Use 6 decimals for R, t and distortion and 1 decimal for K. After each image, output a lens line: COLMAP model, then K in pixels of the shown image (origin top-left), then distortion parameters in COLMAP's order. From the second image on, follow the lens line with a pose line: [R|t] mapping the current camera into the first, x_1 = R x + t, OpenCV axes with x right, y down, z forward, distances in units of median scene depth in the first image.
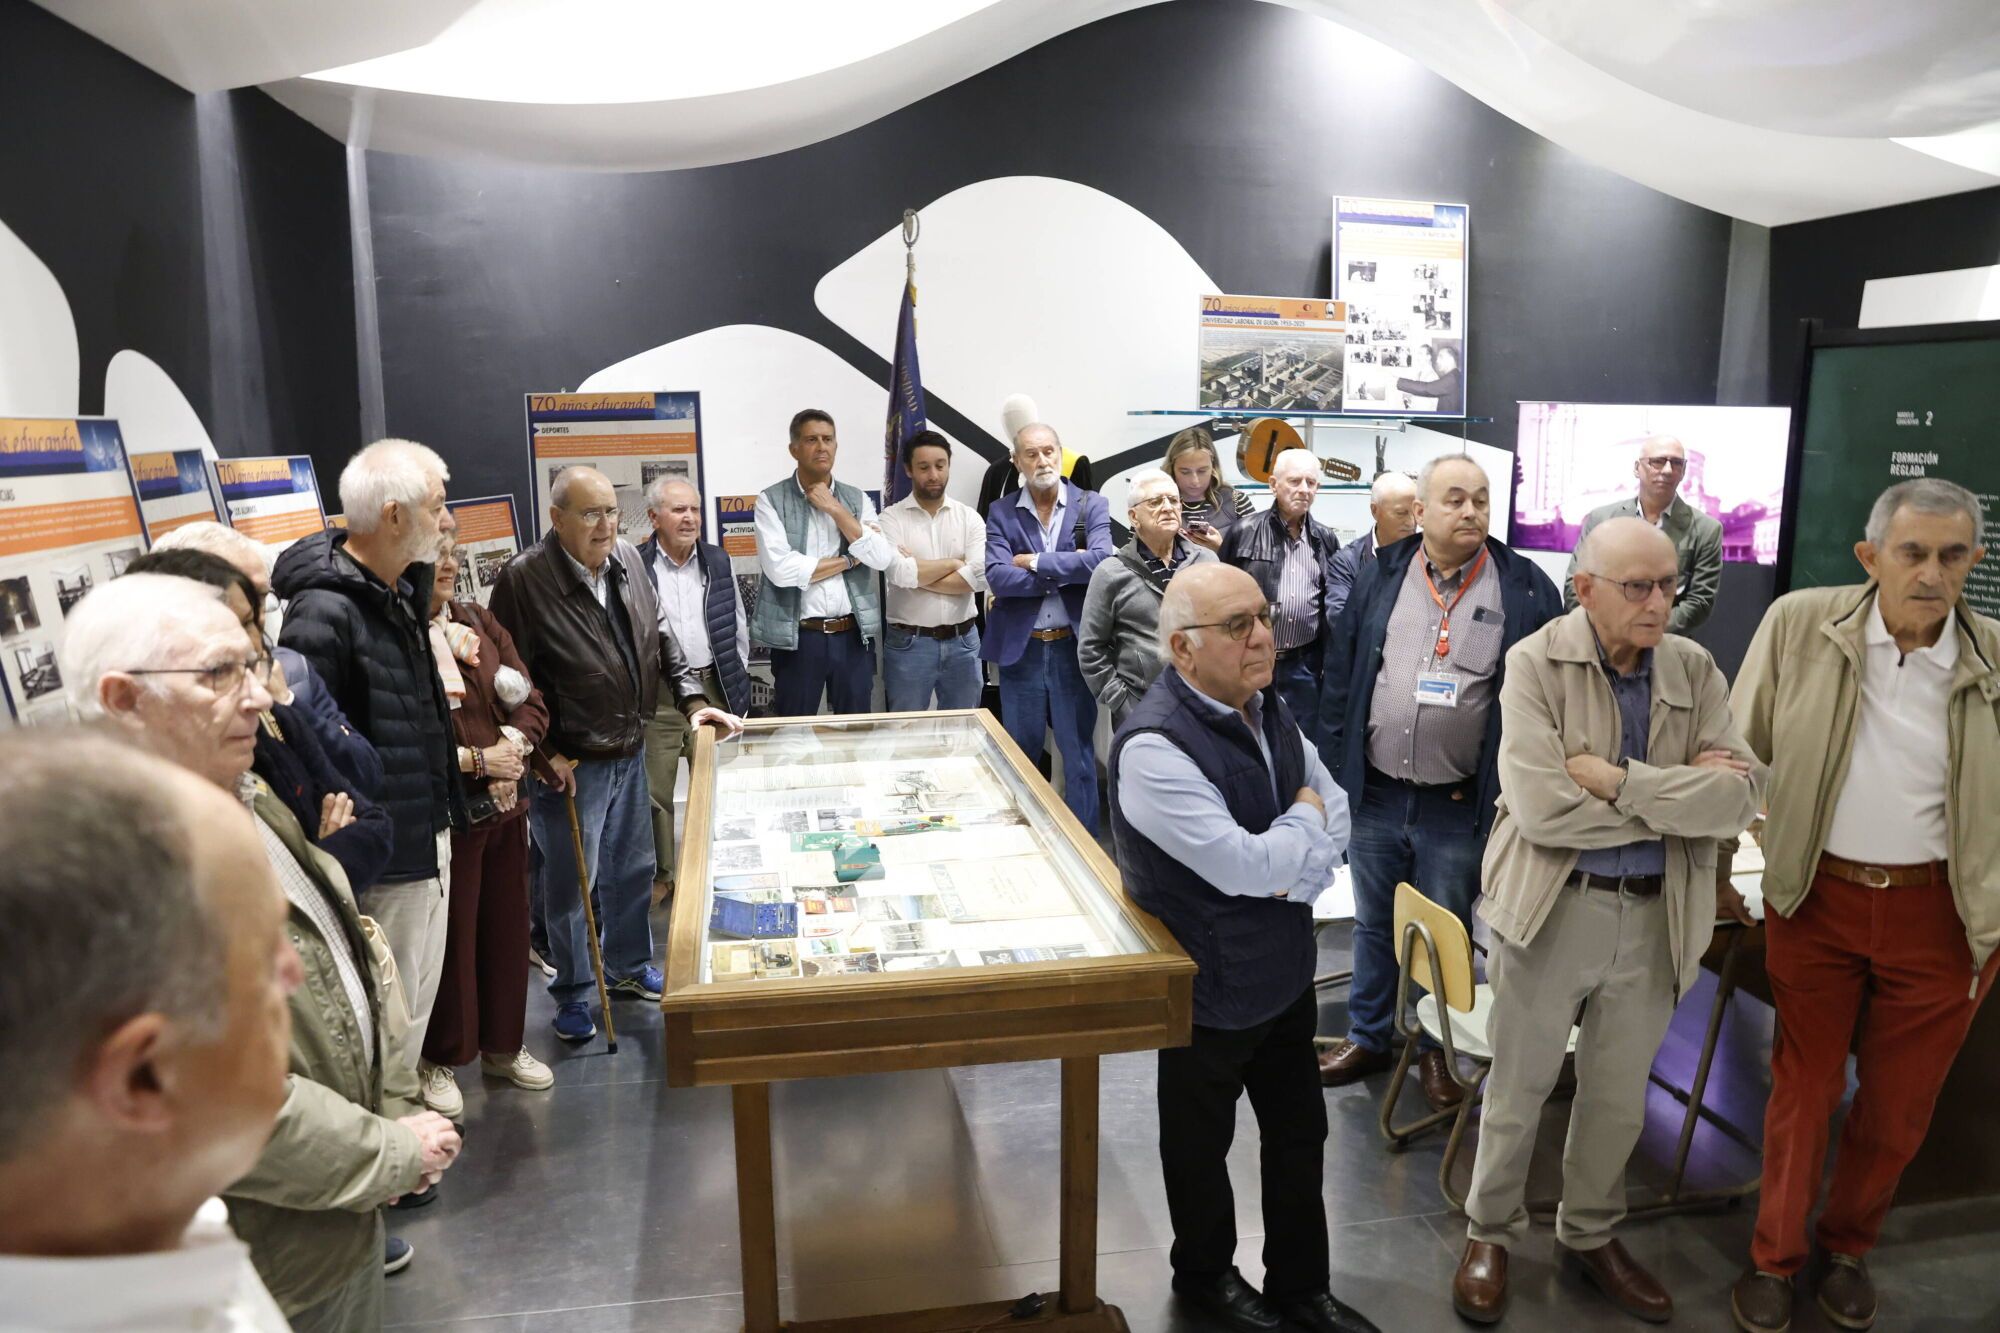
lens RADIAL K [[1356.8, 0, 997.6], [0, 1356.8, 698.5], [0, 0, 1]] dist [-0.105278, 0.076467]
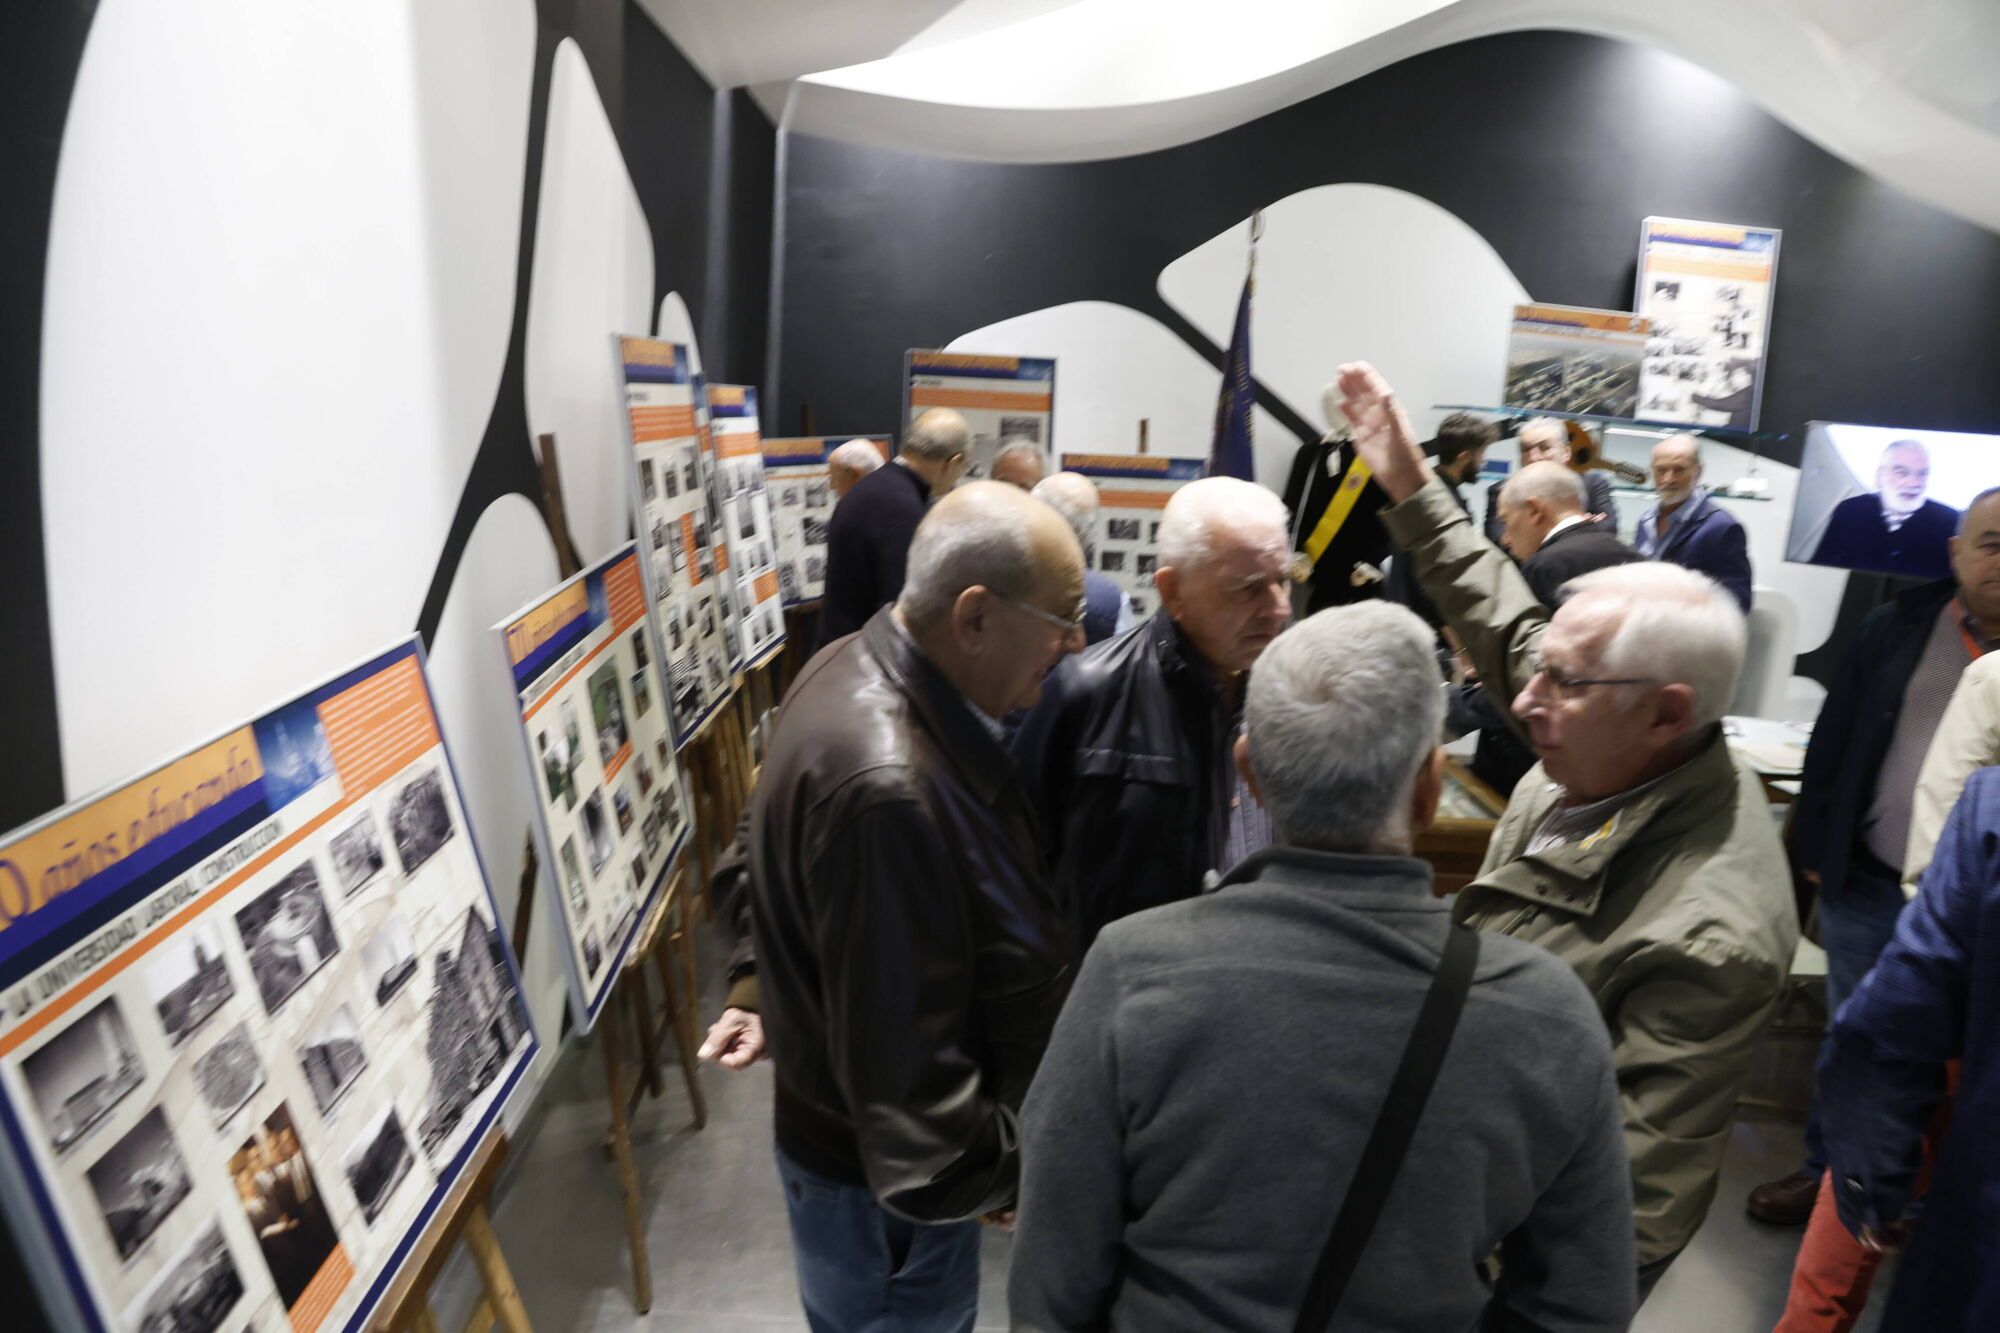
lens RADIAL K [[1356.8, 0, 988.1], [0, 1356.8, 678.9], [0, 0, 1]] dist [-0.105278, 0.076467]
pose [[0.984809, 0.095631, -0.144932, -0.096276], [-0.095792, 0.995384, 0.005885, 0.043051], [0.144826, 0.008088, 0.989424, -0.145388]]
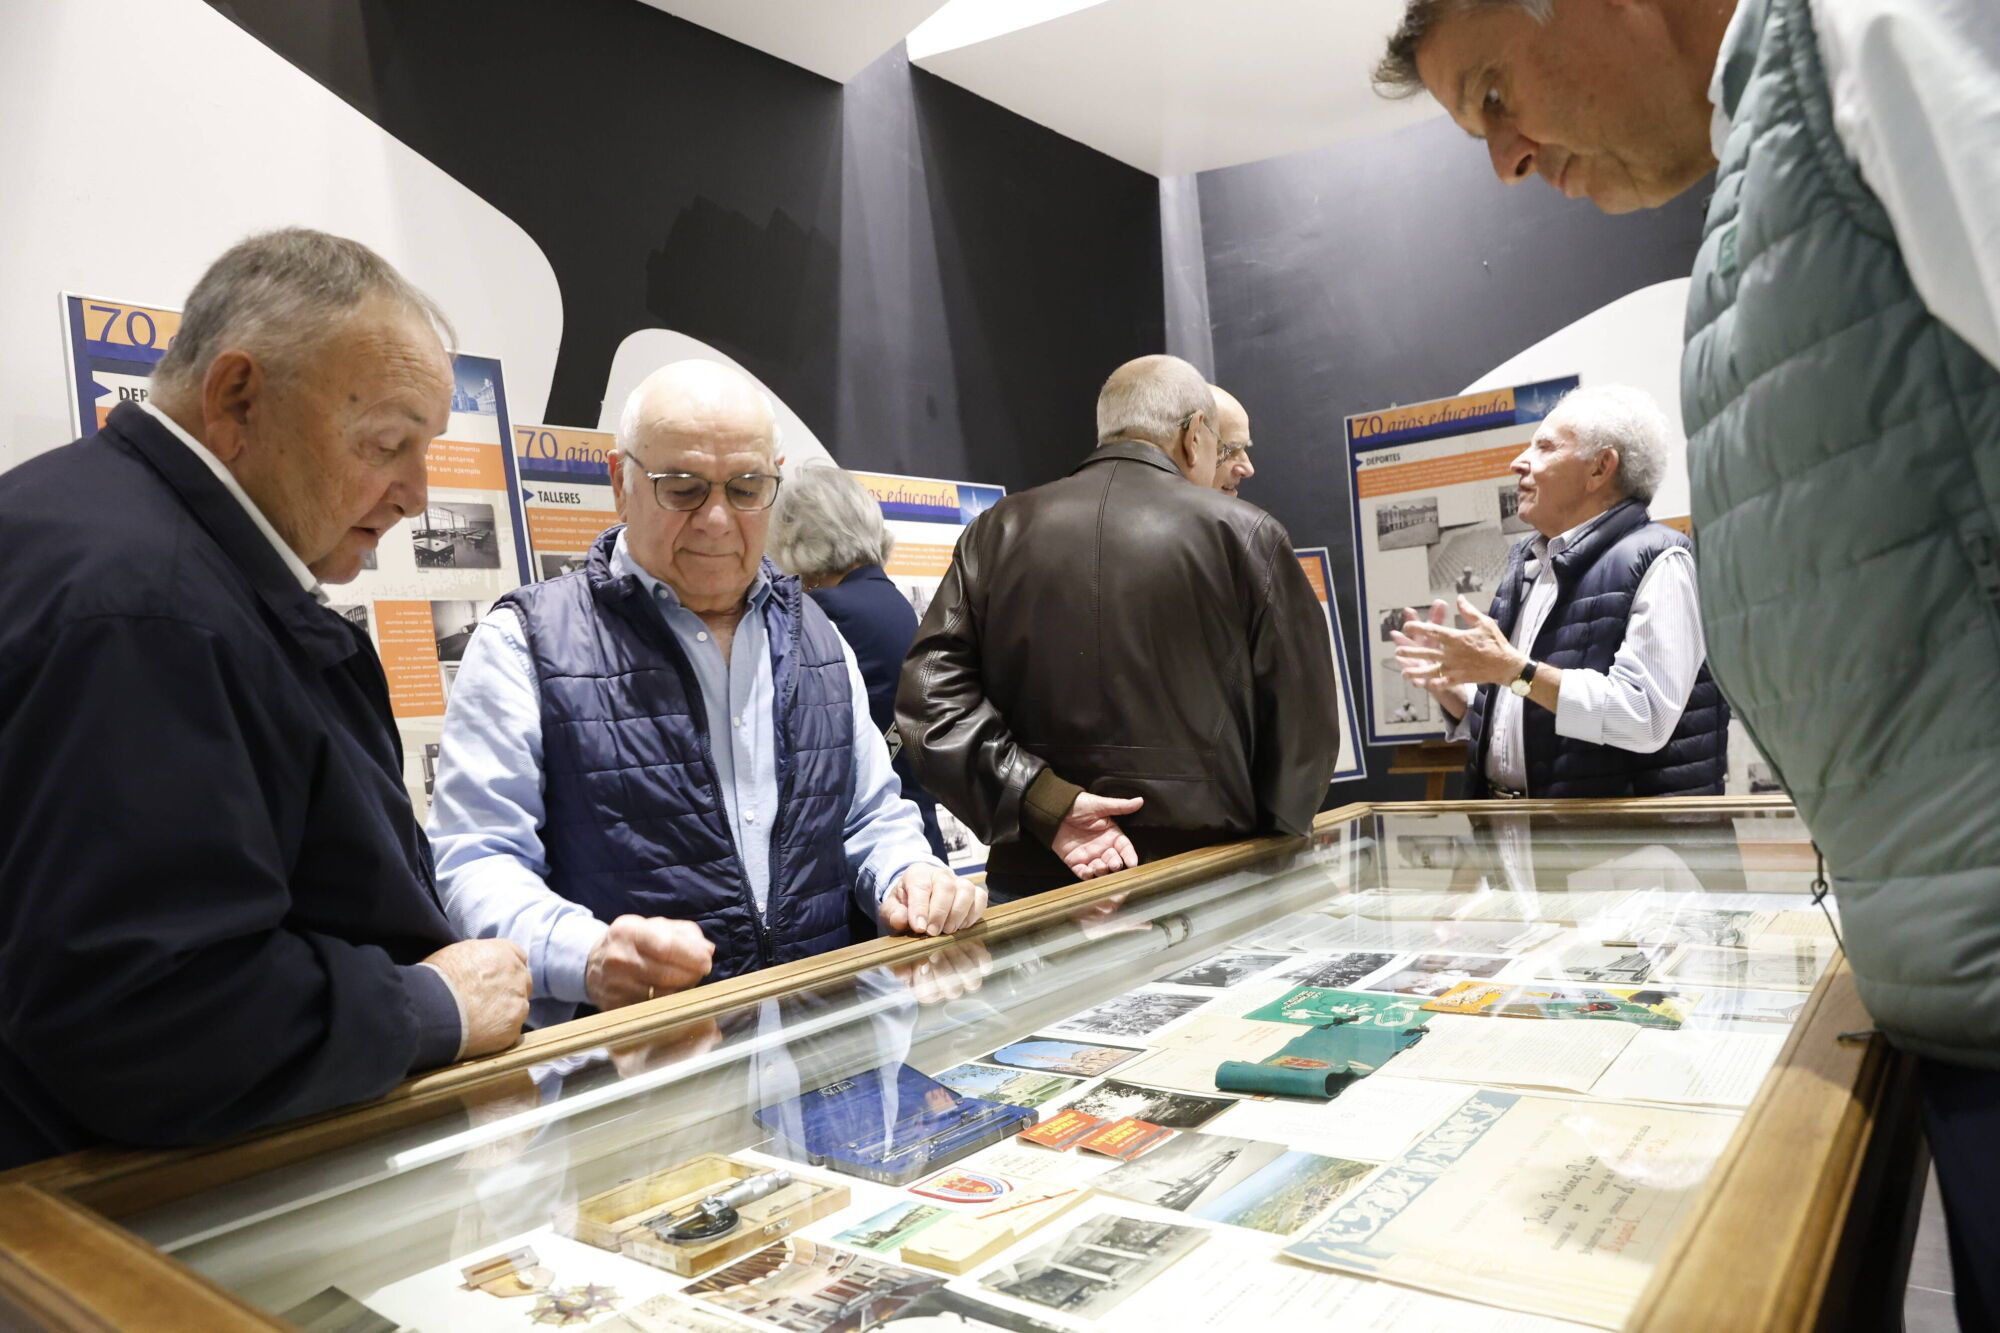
lens RADIAL K [[1356.8, 0, 993.3], [0, 1356.8, 672.5], [0, 0, 1]] dist [-0.105278, 0.076467]
pose [[0.655697, -0.057553, -0.752827, 0.088848], [-0.080237, 0.986133, -0.145274, 0.045667], [0.750748, 0.155660, 0.641987, 0.403261]]
